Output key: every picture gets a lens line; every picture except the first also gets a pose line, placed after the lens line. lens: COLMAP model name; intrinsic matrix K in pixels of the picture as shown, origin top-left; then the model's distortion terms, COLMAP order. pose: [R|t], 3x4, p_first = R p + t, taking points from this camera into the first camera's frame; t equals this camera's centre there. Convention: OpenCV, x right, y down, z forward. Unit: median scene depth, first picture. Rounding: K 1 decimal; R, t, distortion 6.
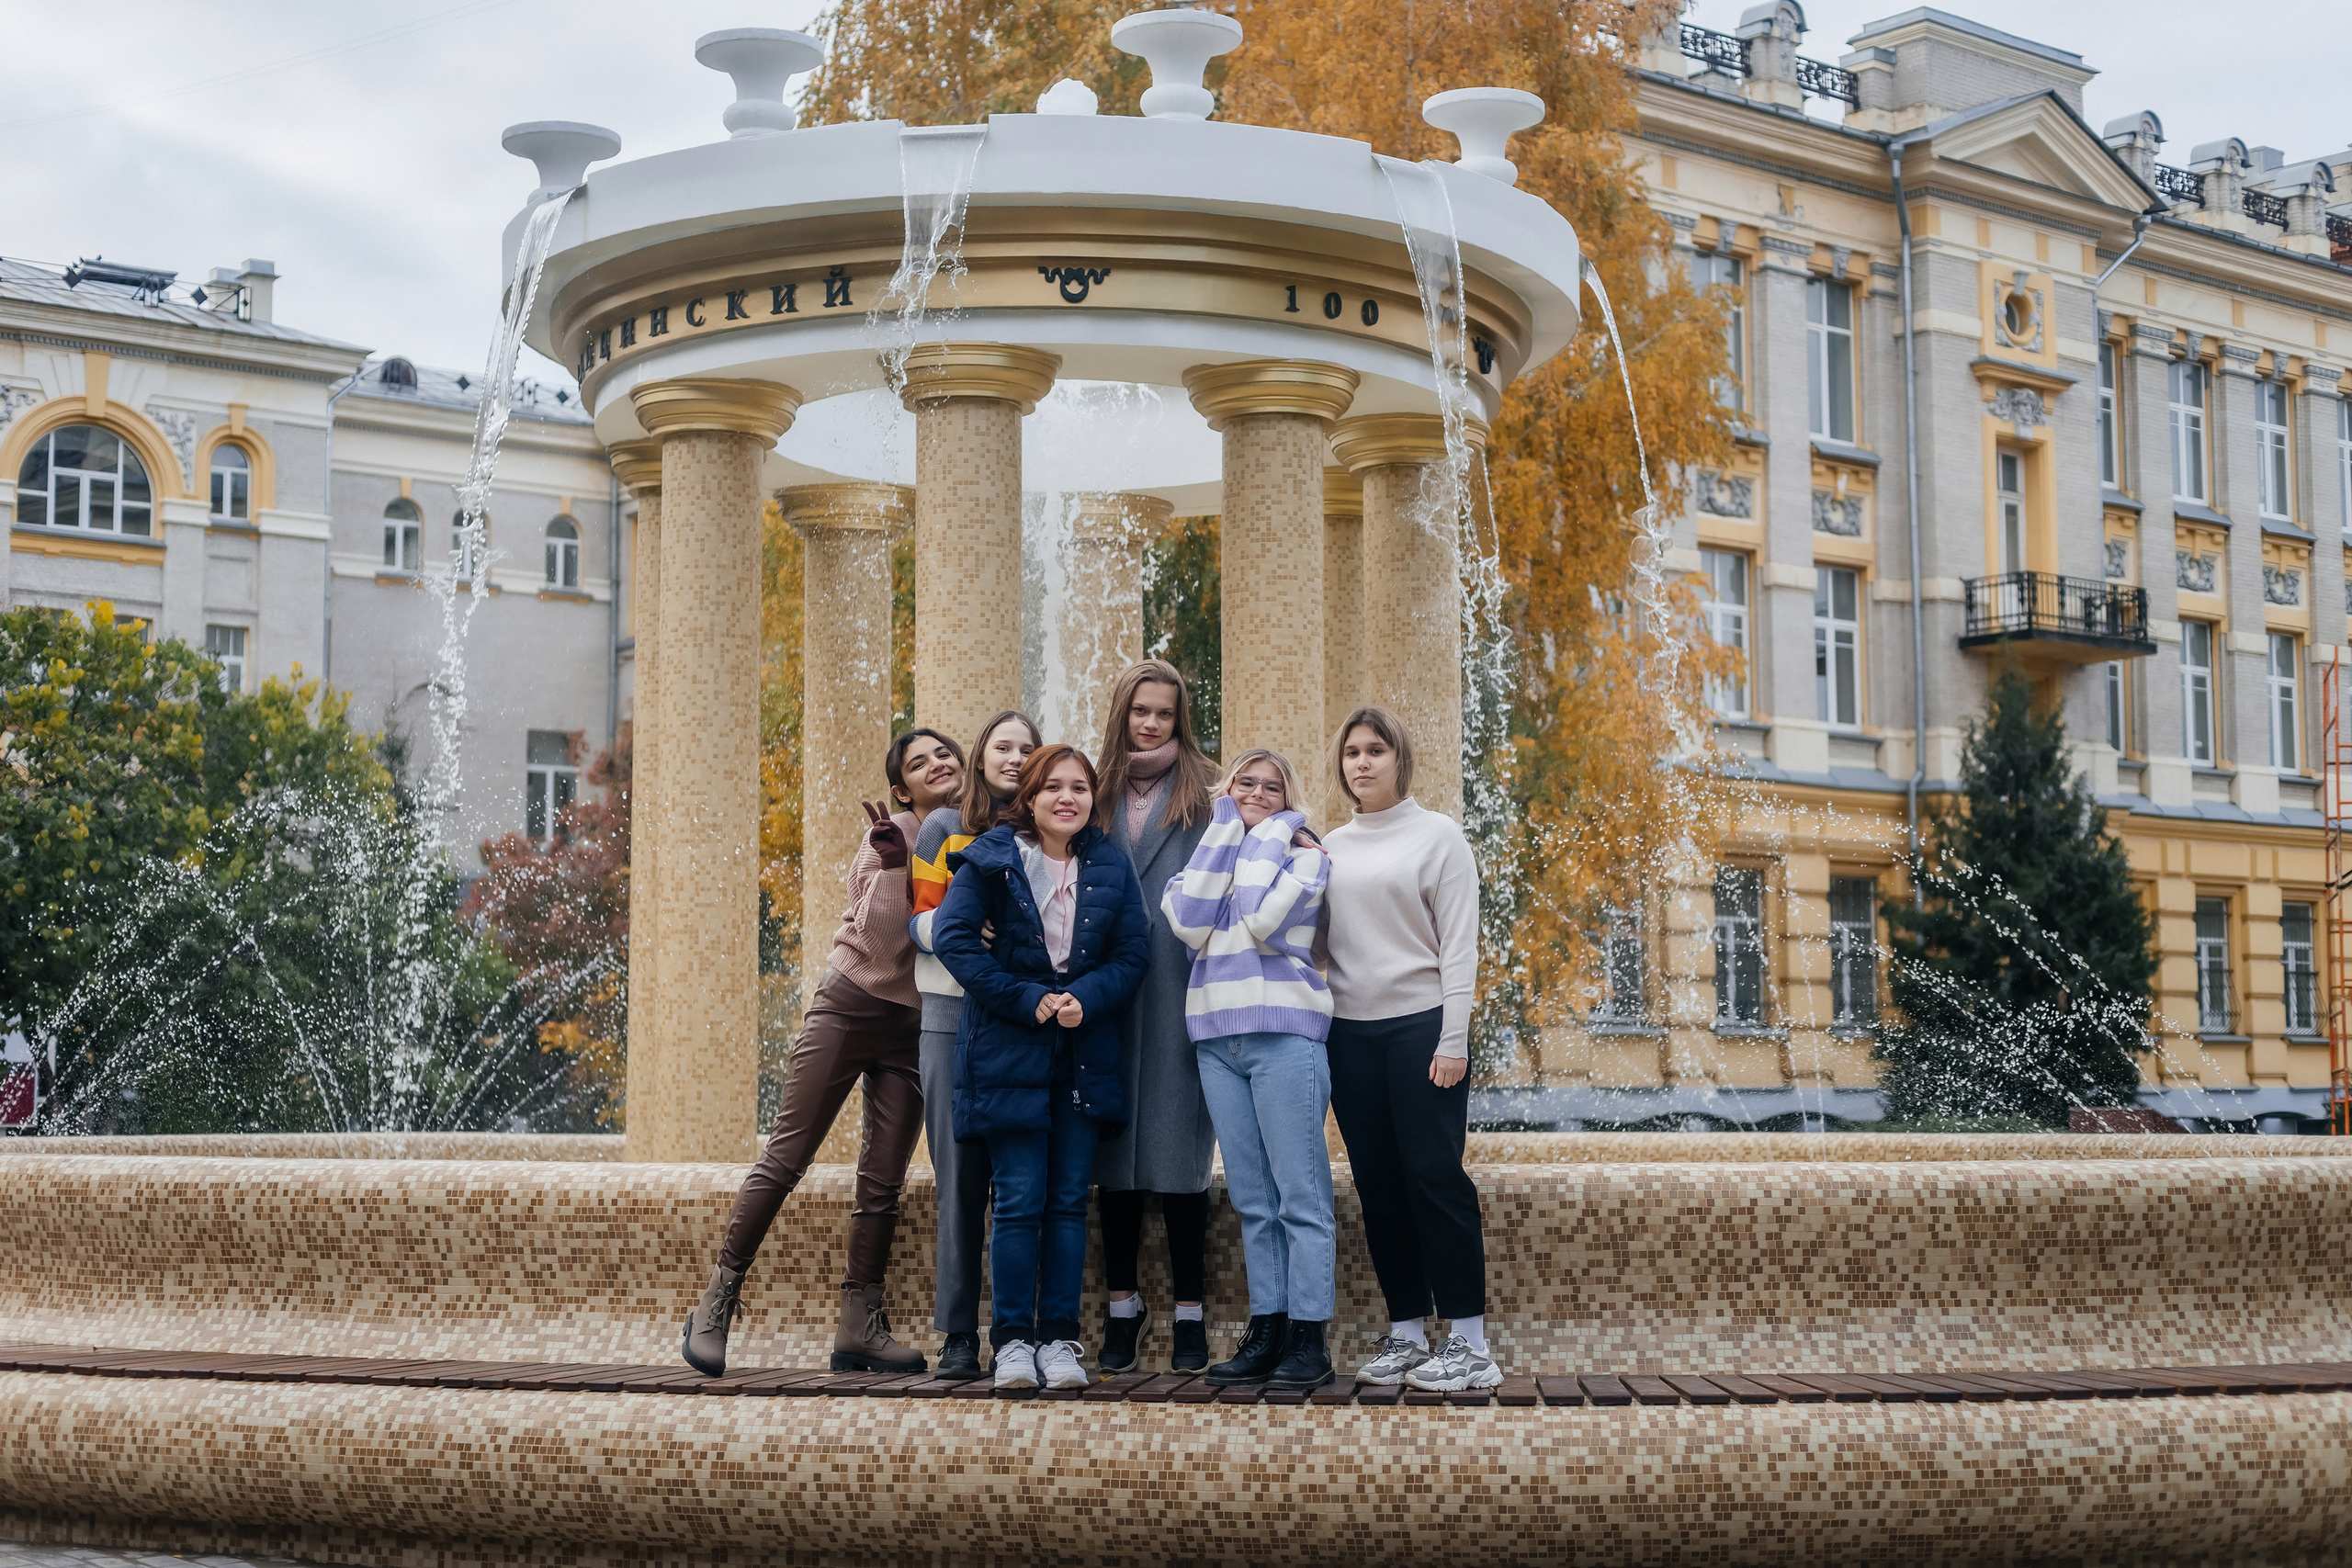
lens RADIAL K [[3402.1, 0, 1176.0], [0, 3402.1, 784.0], [0, 0, 1]] dist [0.004627, -0.045433]
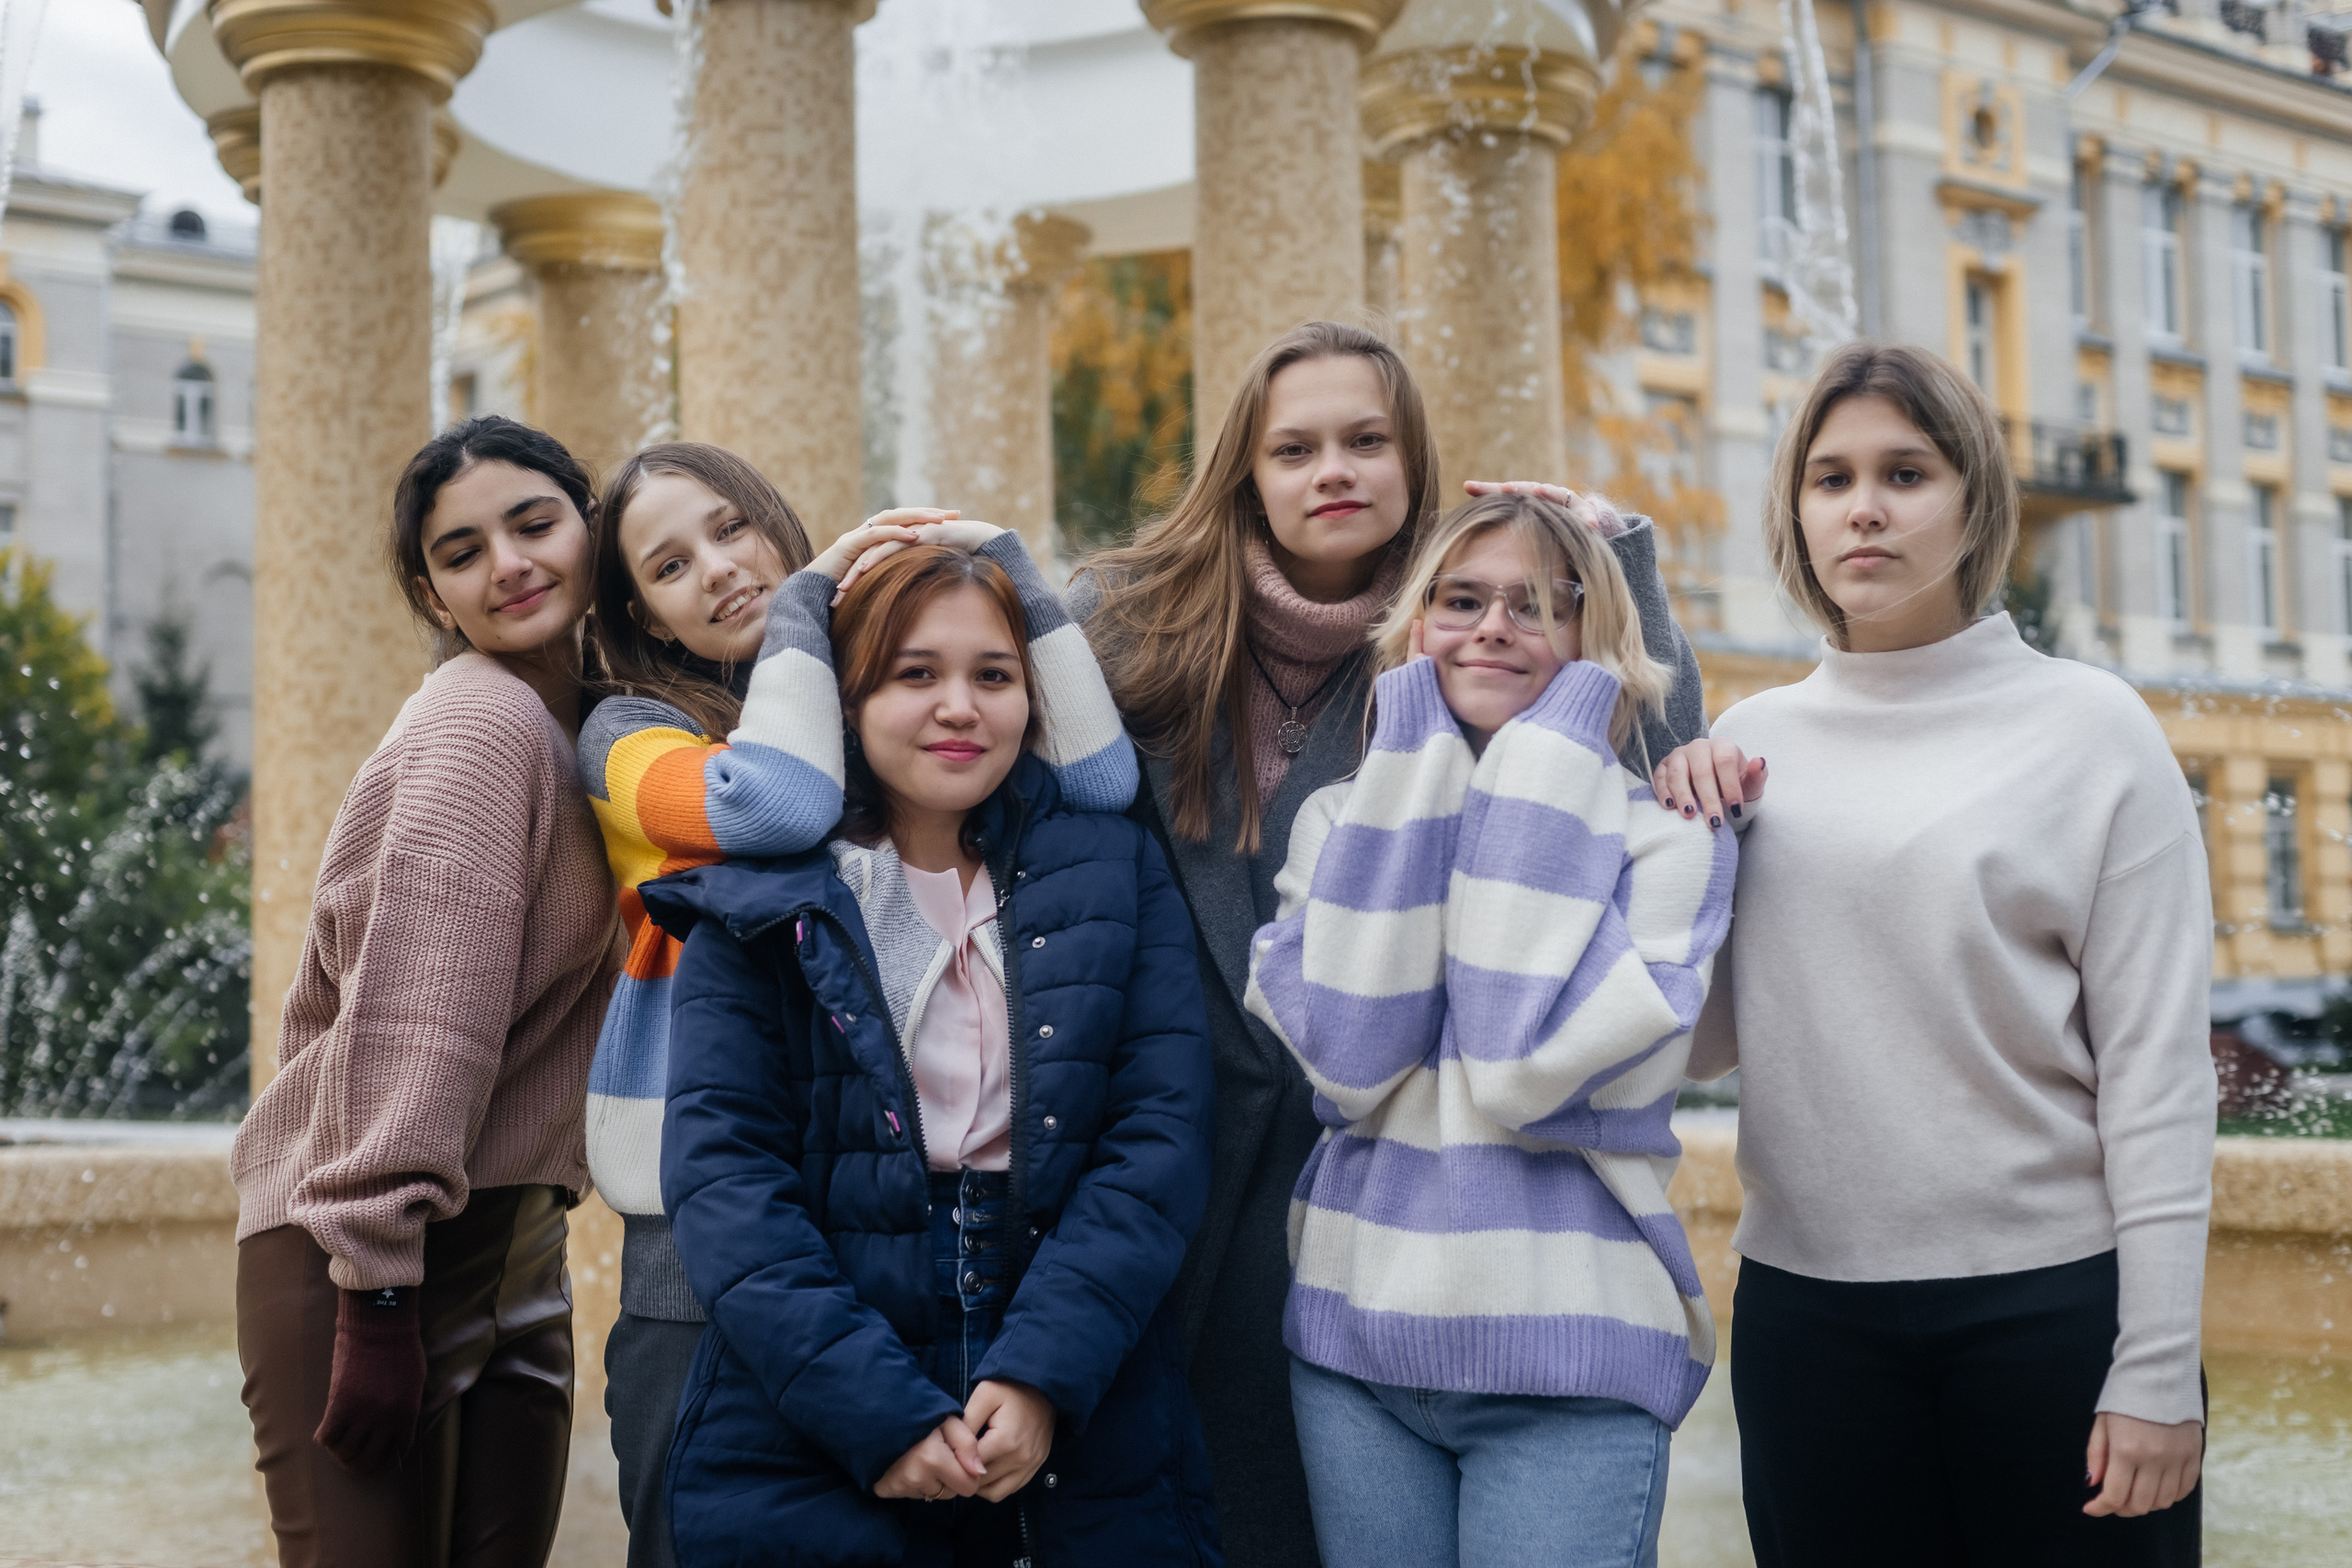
lens RADIAL K [[3402.1, 0, 1176.0], [0, 3402.1, 784.0], [0, 0, 1]] dist [0.004627, -0.045433]
pose [[0.999143, -0.014336, 0.038834, -0.003573], [0.013004, 0.999326, 0.034328, 0.001181], [-0.039300, -0.033794, 0.998656, 0.100496]]
